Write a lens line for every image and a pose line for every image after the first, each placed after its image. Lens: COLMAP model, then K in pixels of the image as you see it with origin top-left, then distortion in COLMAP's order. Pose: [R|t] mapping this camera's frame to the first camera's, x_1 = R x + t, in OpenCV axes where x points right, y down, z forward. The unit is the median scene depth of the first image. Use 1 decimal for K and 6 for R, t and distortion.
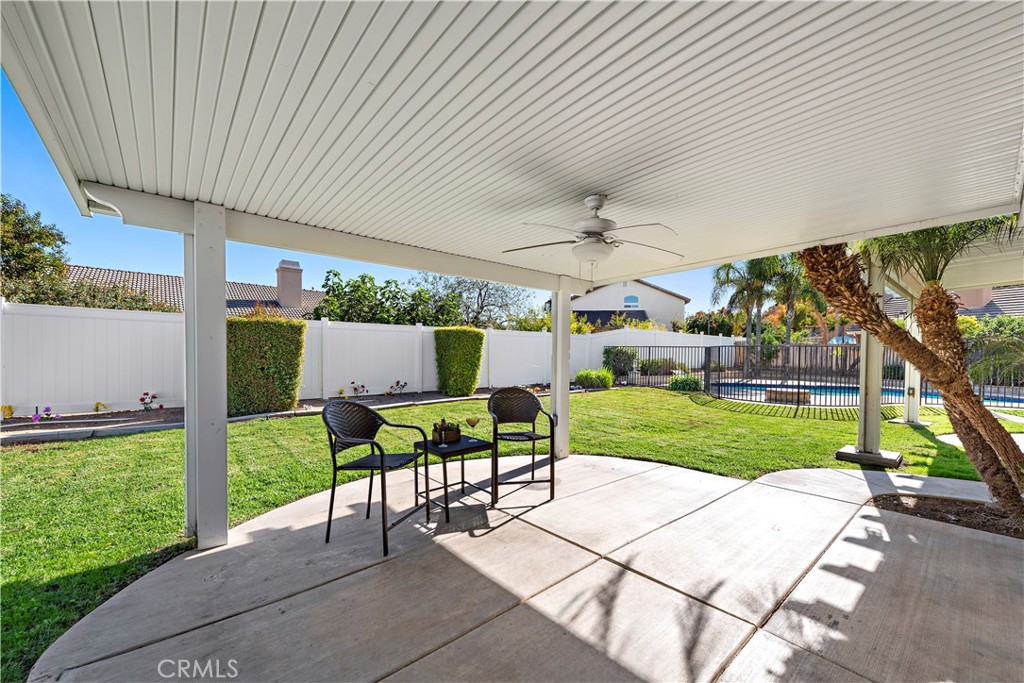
lens RADIAL K [[408.9, 0, 512.4], [0, 408.9, 361.6], [0, 0, 1]] dist [0.021945, -0.000005]
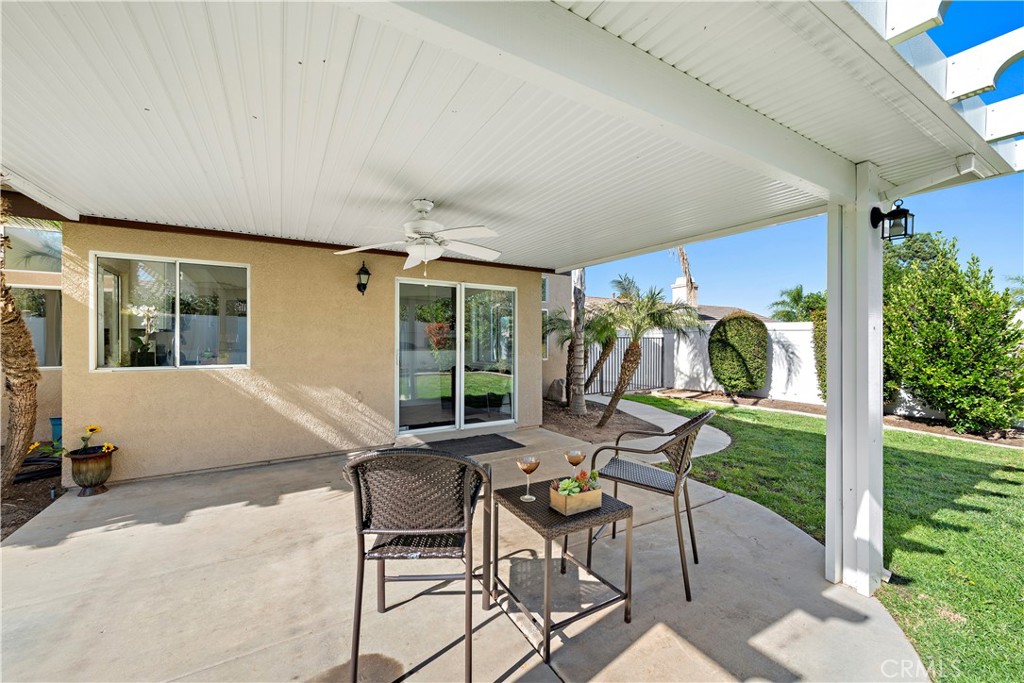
lens RADIAL K [[410.1, 0, 512.8], [0, 410.1, 338.4], [0, 0, 1]] dist [0.021712, -0.000205]
pose [[-0.983461, -0.016206, 0.180391, -0.056746], [-0.012786, 0.999716, 0.020105, -0.018253], [-0.180665, 0.017466, -0.983390, 0.508193]]
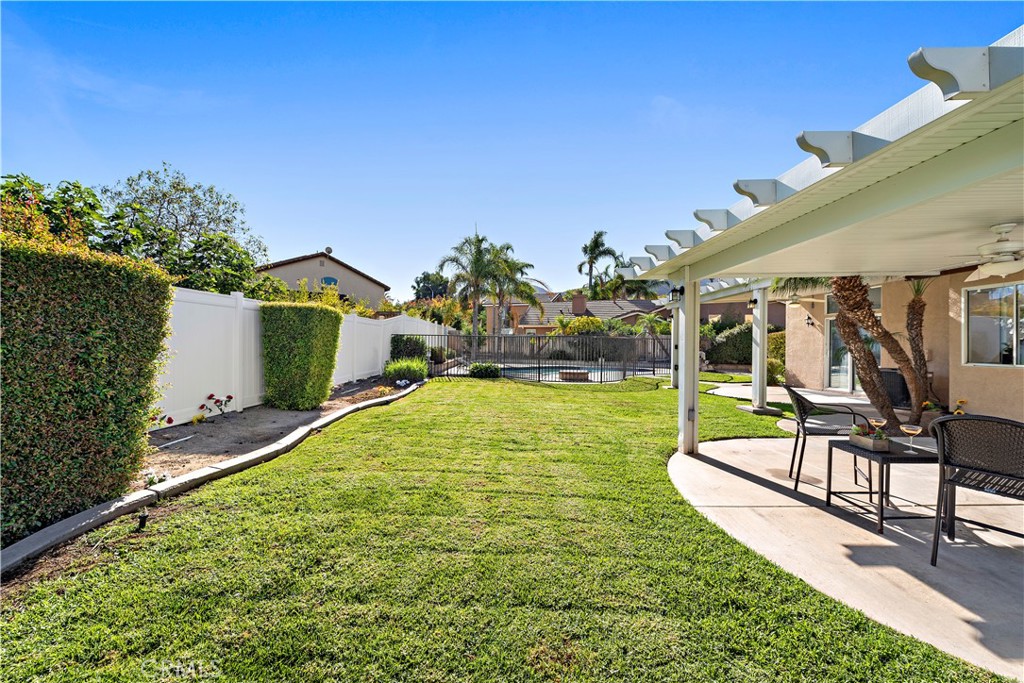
lens RADIAL K [[415.6, 0, 512.0], [0, 415.6, 341.5], [0, 0, 1]] dist [0.009980, -0.006778]
pose [[0.653273, -0.001503, 0.757121, -0.439837], [0.013385, 0.999865, -0.009564, -0.012396], [-0.757004, 0.016382, 0.653205, 0.324102]]
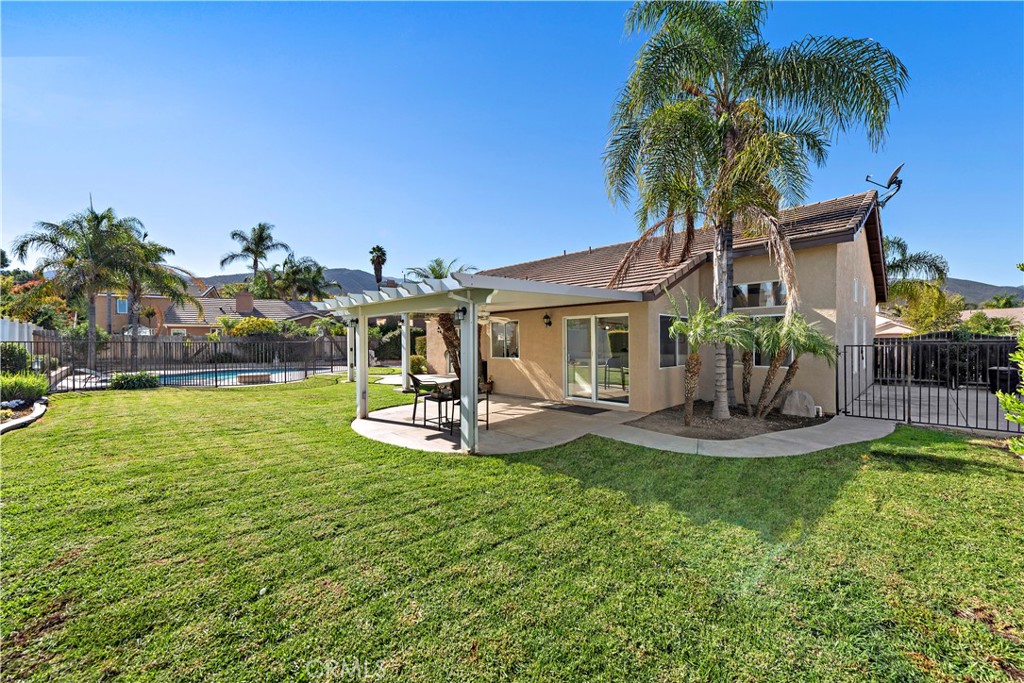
lens RADIAL K [[397.2, 0, 516.0], [0, 397.2, 349.0], [0, 0, 1]] dist [0.002184, -0.000234]
pose [[-0.063717, -0.031427, 0.997473, -0.725114], [0.024342, 0.999158, 0.033035, -0.037263], [-0.997671, 0.026386, -0.062899, 0.235028]]
